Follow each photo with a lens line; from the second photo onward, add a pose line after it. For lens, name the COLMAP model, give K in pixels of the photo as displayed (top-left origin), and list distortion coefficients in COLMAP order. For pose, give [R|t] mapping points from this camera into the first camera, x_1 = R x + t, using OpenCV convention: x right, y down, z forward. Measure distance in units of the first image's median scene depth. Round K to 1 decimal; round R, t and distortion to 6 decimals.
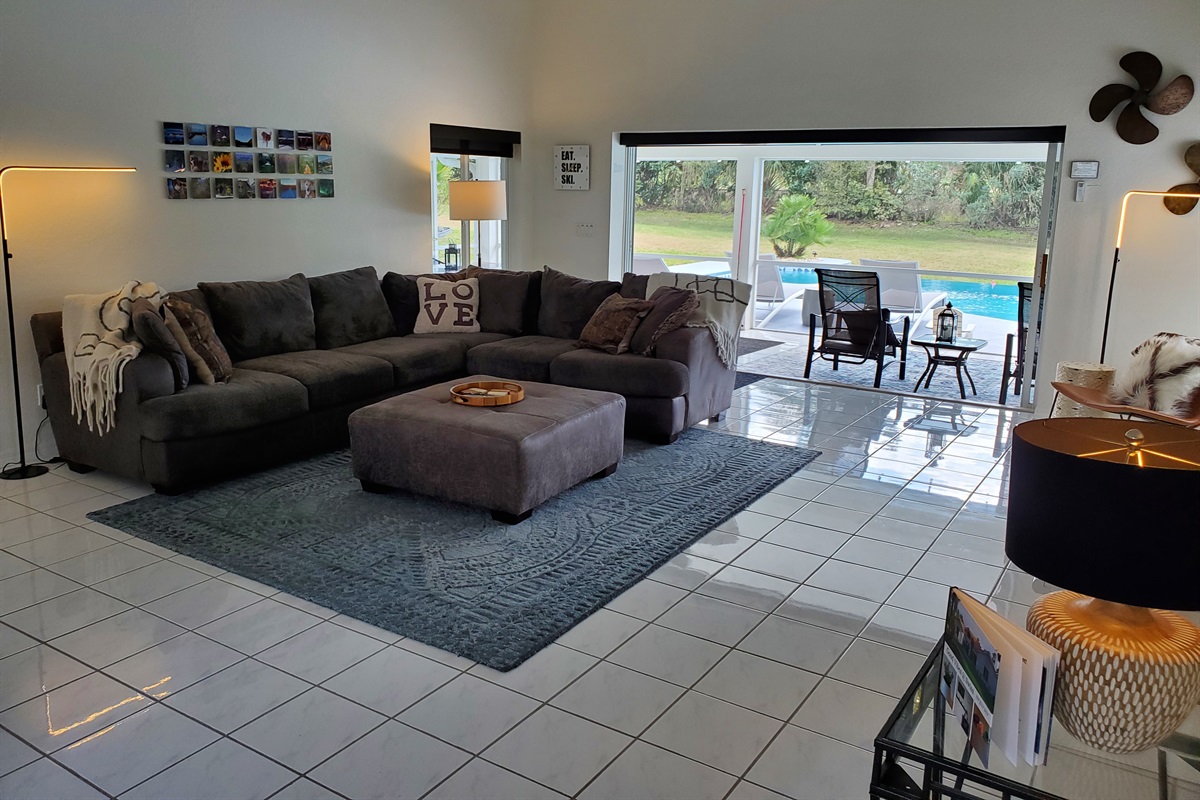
lens RADIAL K [[958.8, 0, 595.9], [0, 958.8, 343.3], [0, 0, 1]] dist [0.009365, -0.001639]
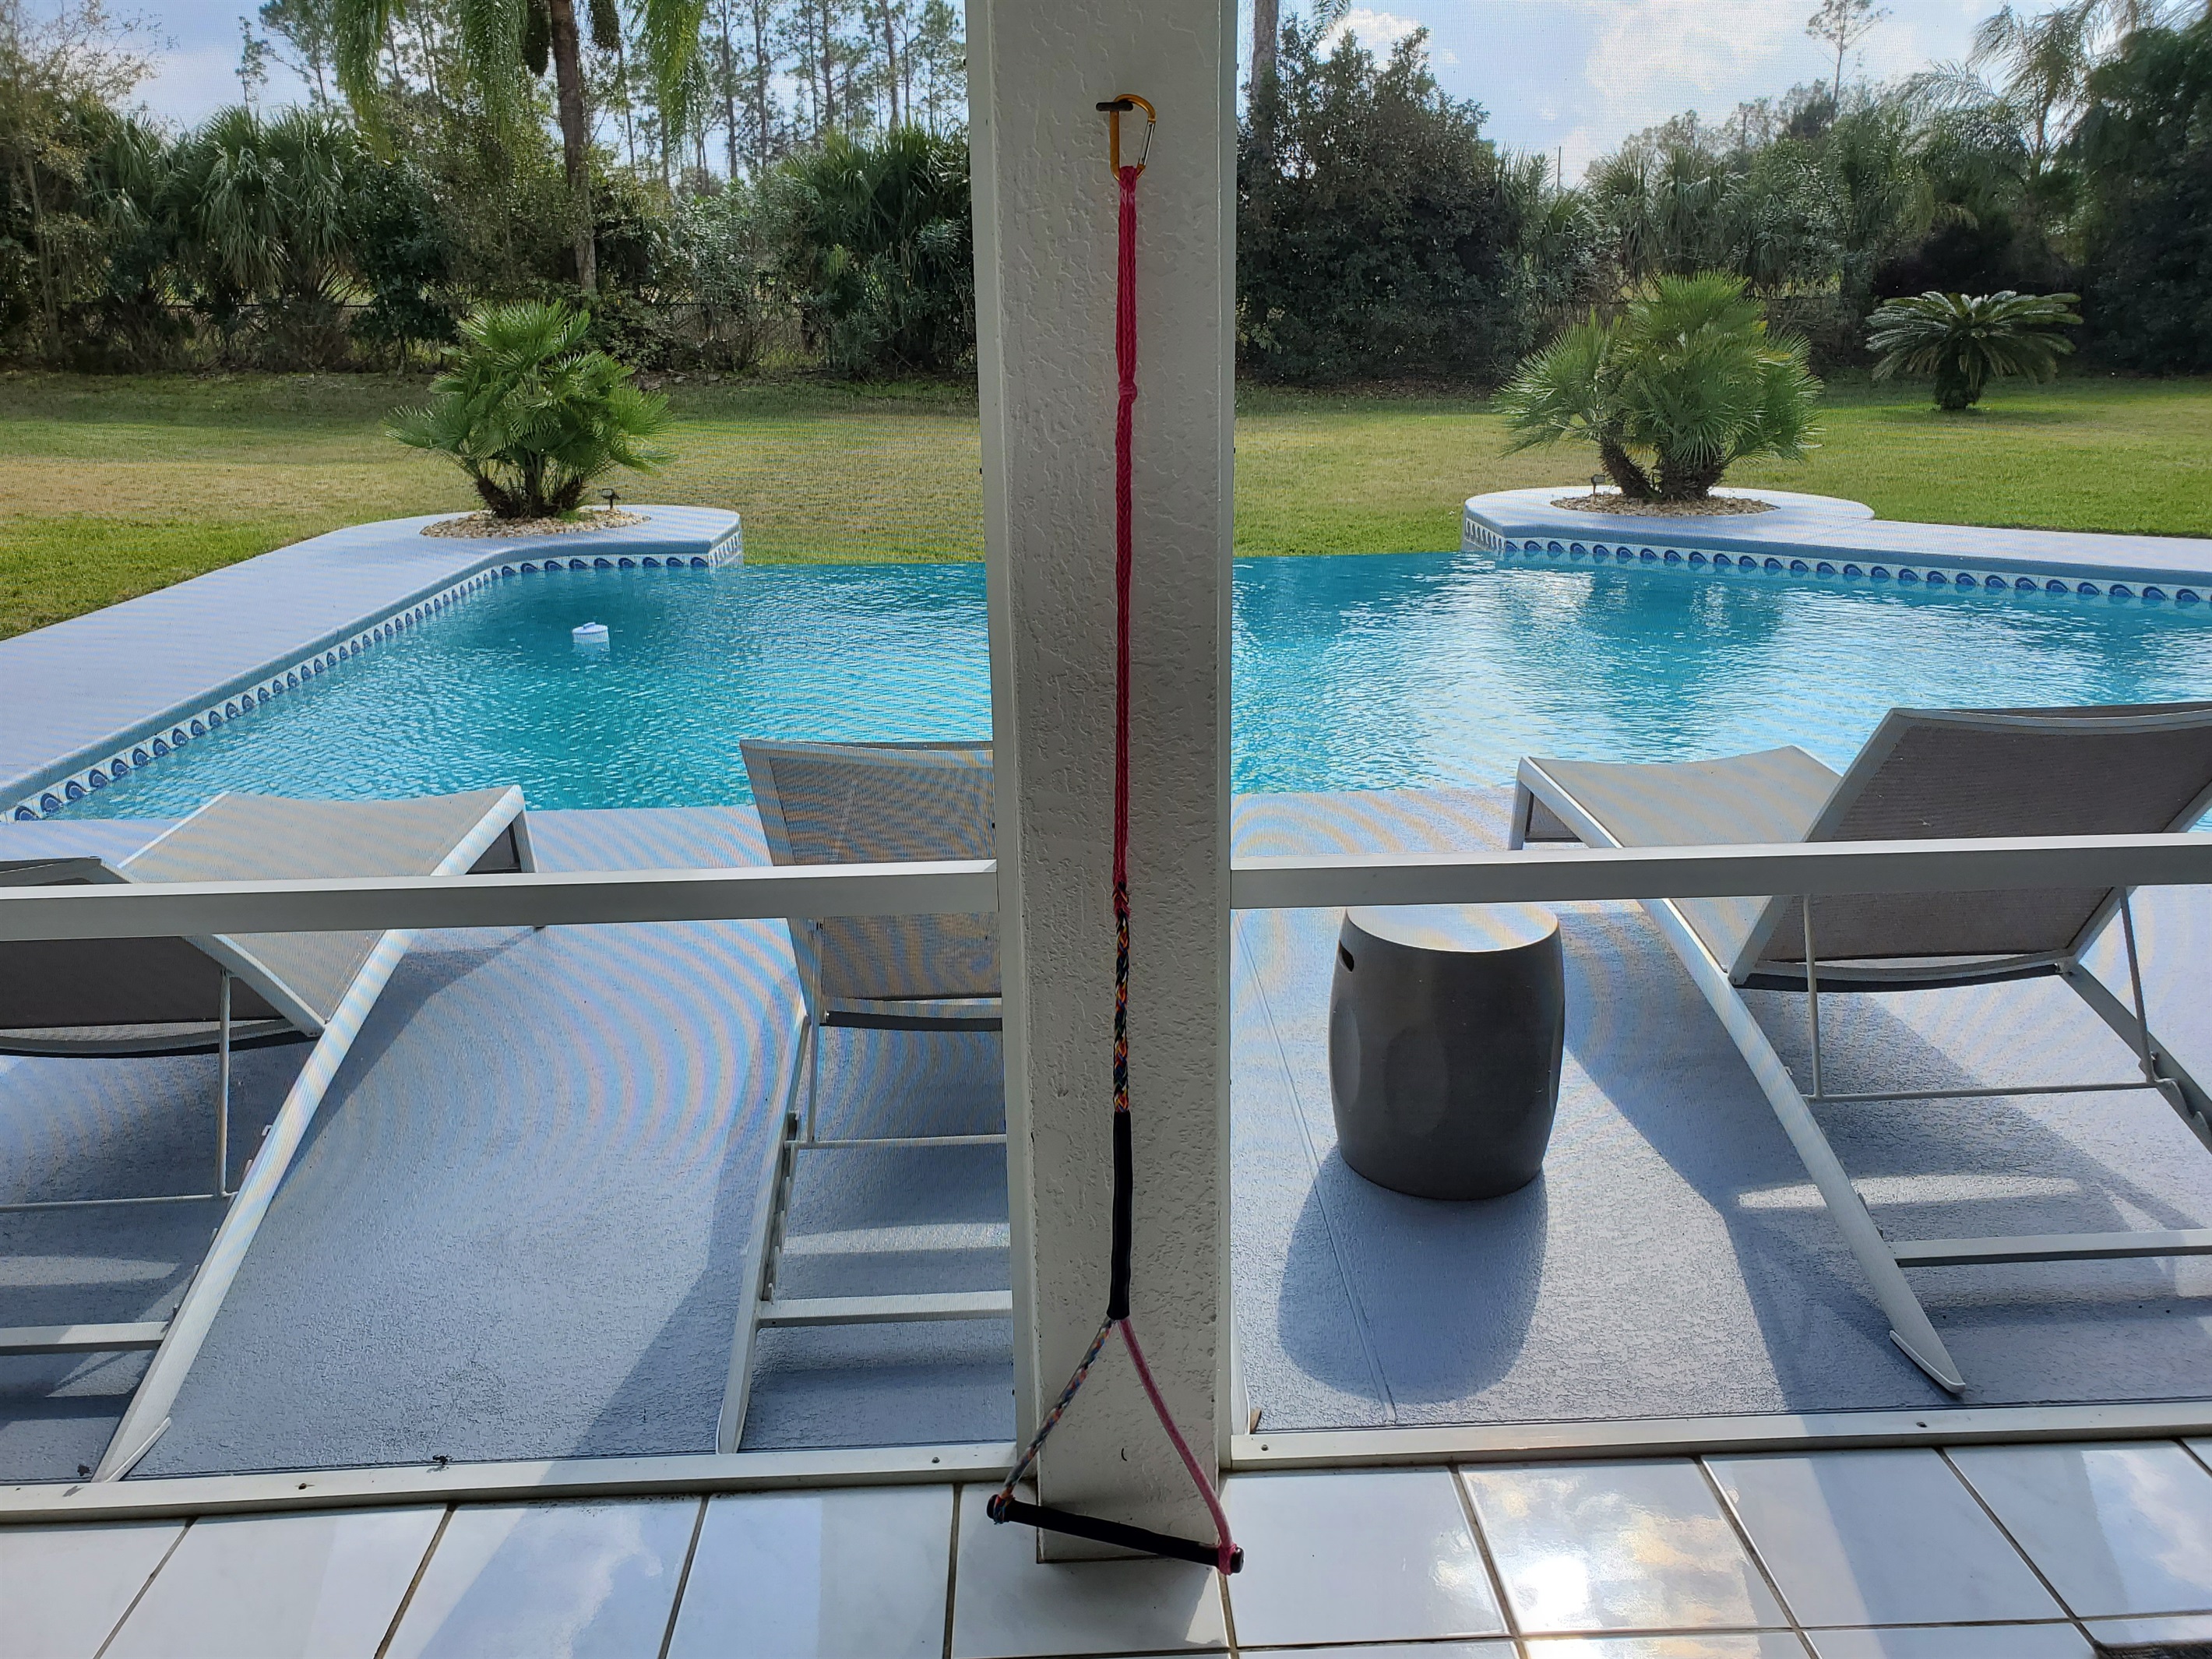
lens RADIAL K [[1786.3, 0, 1106.0], [0, 1786.3, 829.5], [0, 0, 1]] dist [0.012479, 0.053227]
pose [[0.821927, -0.192613, 0.536037, 0.075793], [0.124328, 0.979065, 0.161167, -0.163723], [-0.555858, -0.065823, 0.828667, 1.134335]]
